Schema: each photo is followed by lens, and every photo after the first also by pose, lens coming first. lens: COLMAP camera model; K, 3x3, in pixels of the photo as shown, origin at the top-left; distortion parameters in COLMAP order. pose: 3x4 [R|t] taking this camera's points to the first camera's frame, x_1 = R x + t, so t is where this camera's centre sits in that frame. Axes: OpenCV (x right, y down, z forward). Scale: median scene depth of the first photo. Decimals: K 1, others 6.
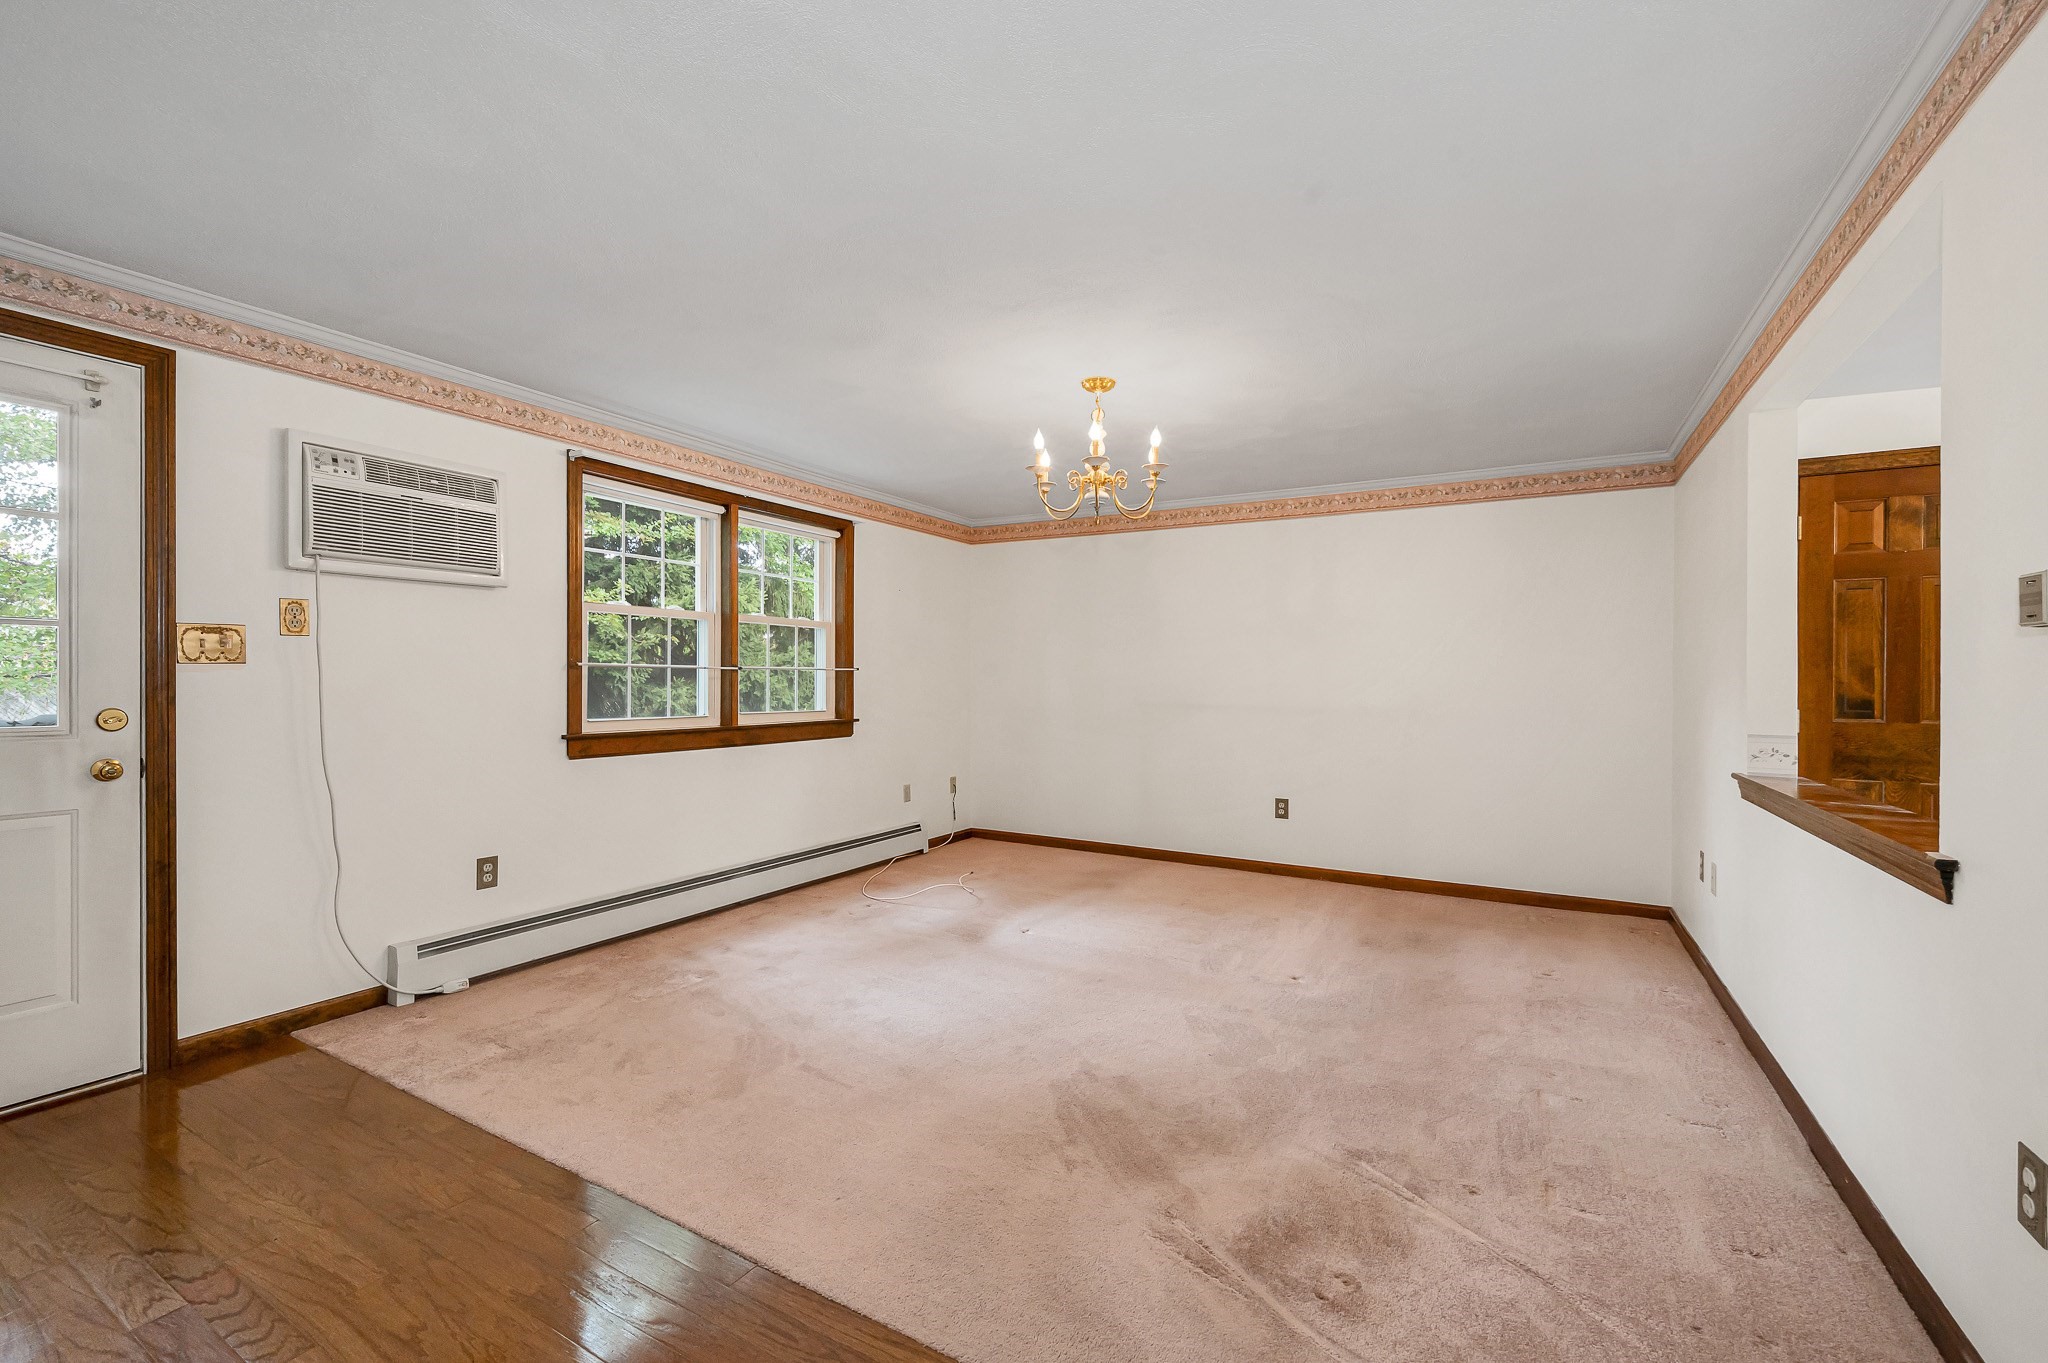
lens RADIAL K [[858.1, 0, 1015.8], [0, 858.1, 682.1], [0, 0, 1]] dist [-0.000201, -0.000182]
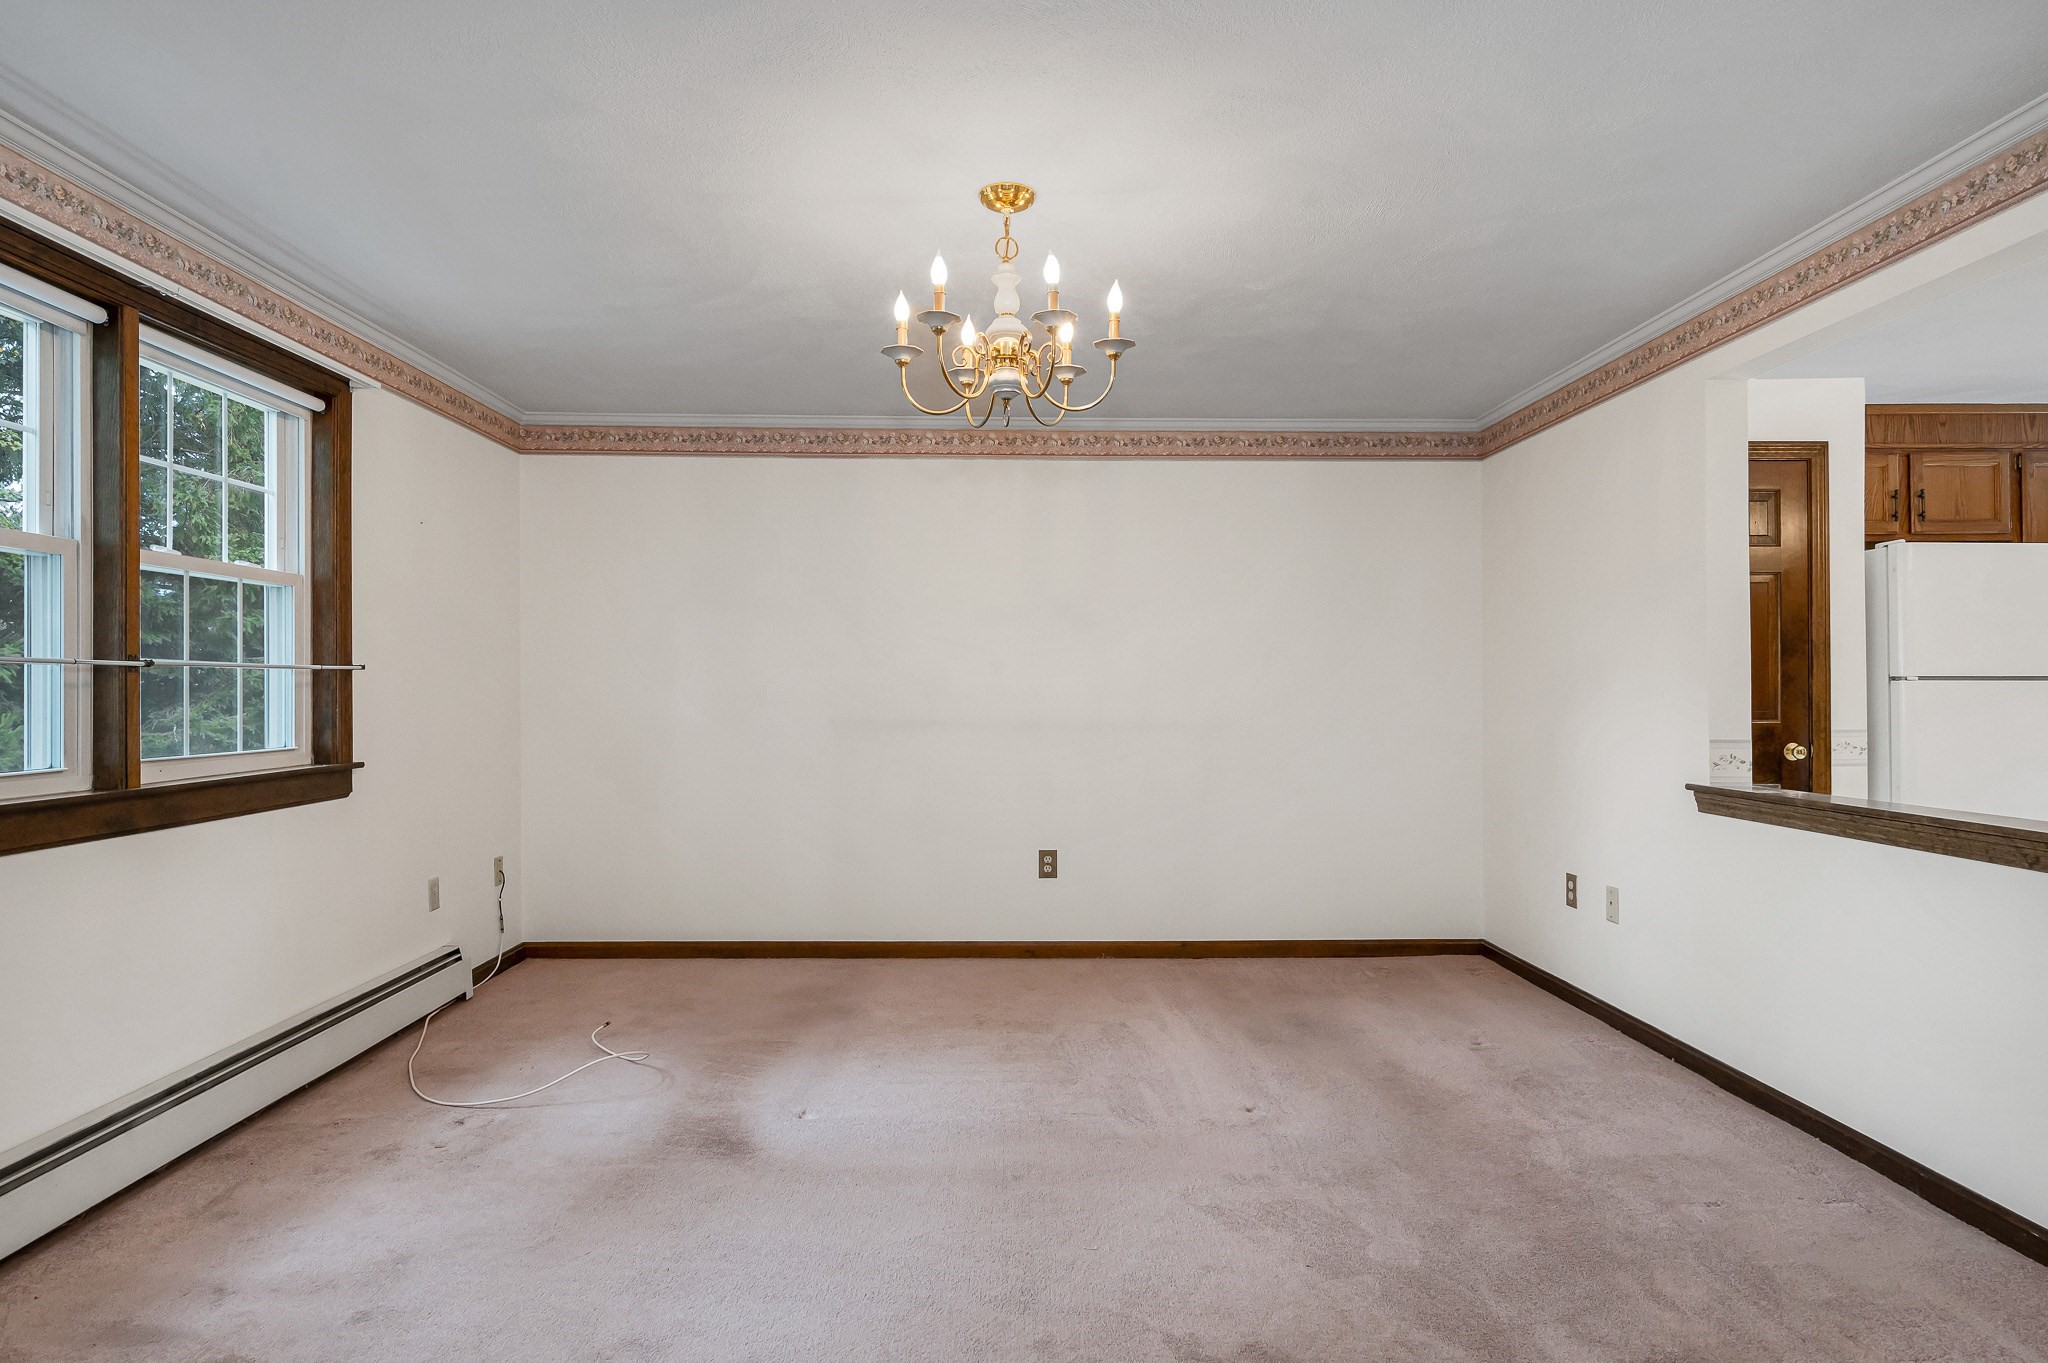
lens RADIAL K [[1155.4, 0, 1024.0], [0, 1155.4, 681.5], [0, 0, 1]] dist [-0.002511, 0.000495]
pose [[0.853197, -0.004370, 0.521571, -0.320763], [0.008101, 0.999955, -0.004873, 0.000395], [-0.521526, 0.008382, 0.853194, 0.296070]]
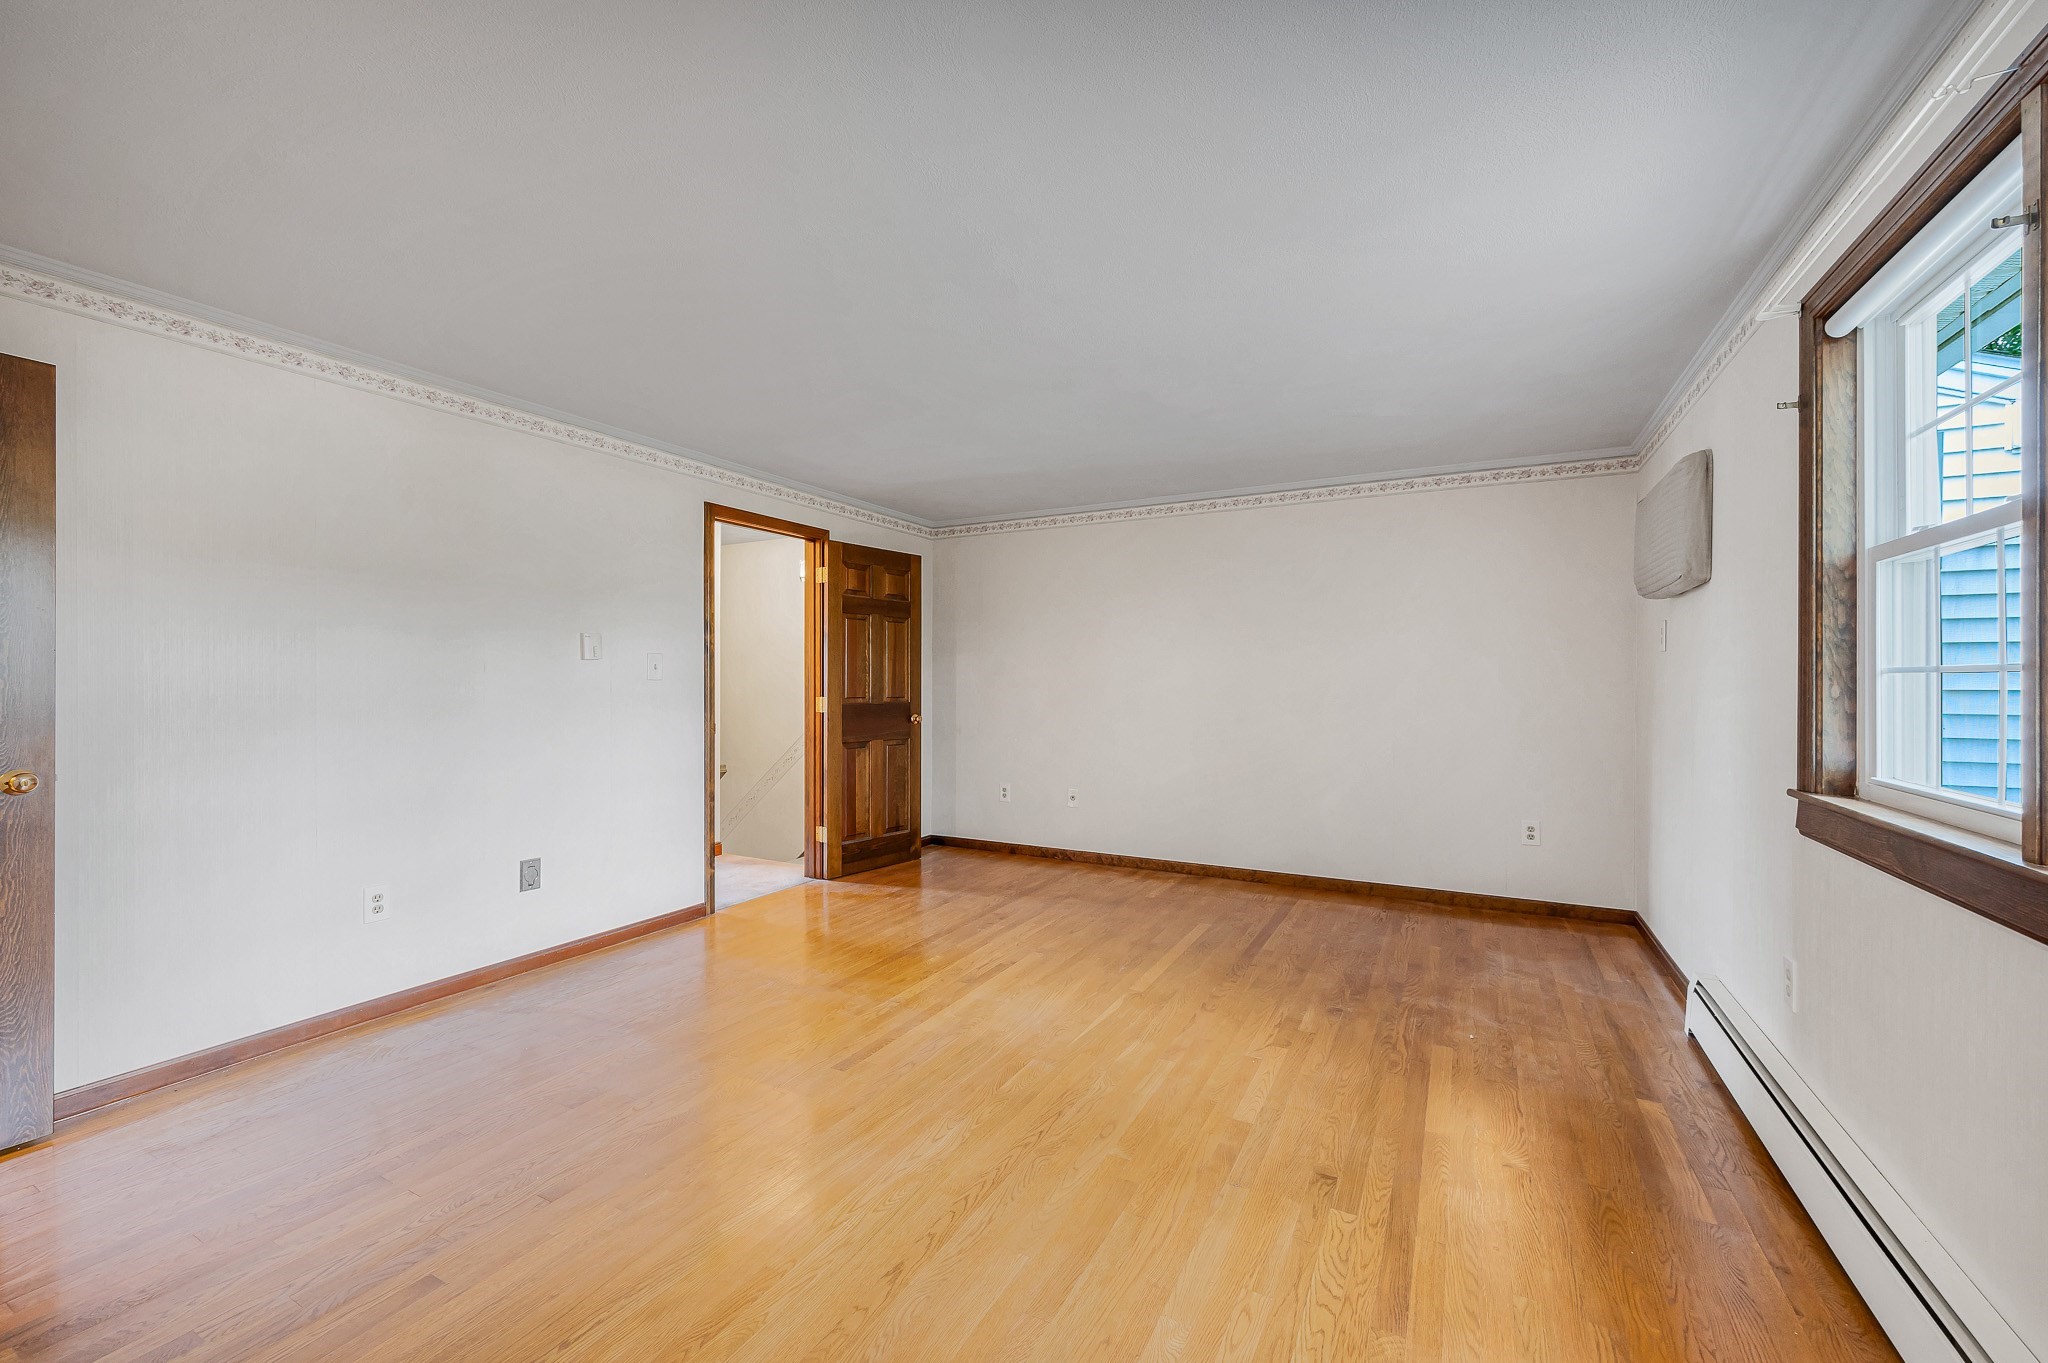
lens RADIAL K [[811.1, 0, 986.2], [0, 811.1, 683.2], [0, 0, 1]] dist [-0.004675, -0.000020]
pose [[-0.999860, -0.012675, 0.010965, 0.026049], [-0.012562, 0.999867, 0.010353, -0.011046], [-0.011095, 0.010214, -0.999886, 1.679482]]
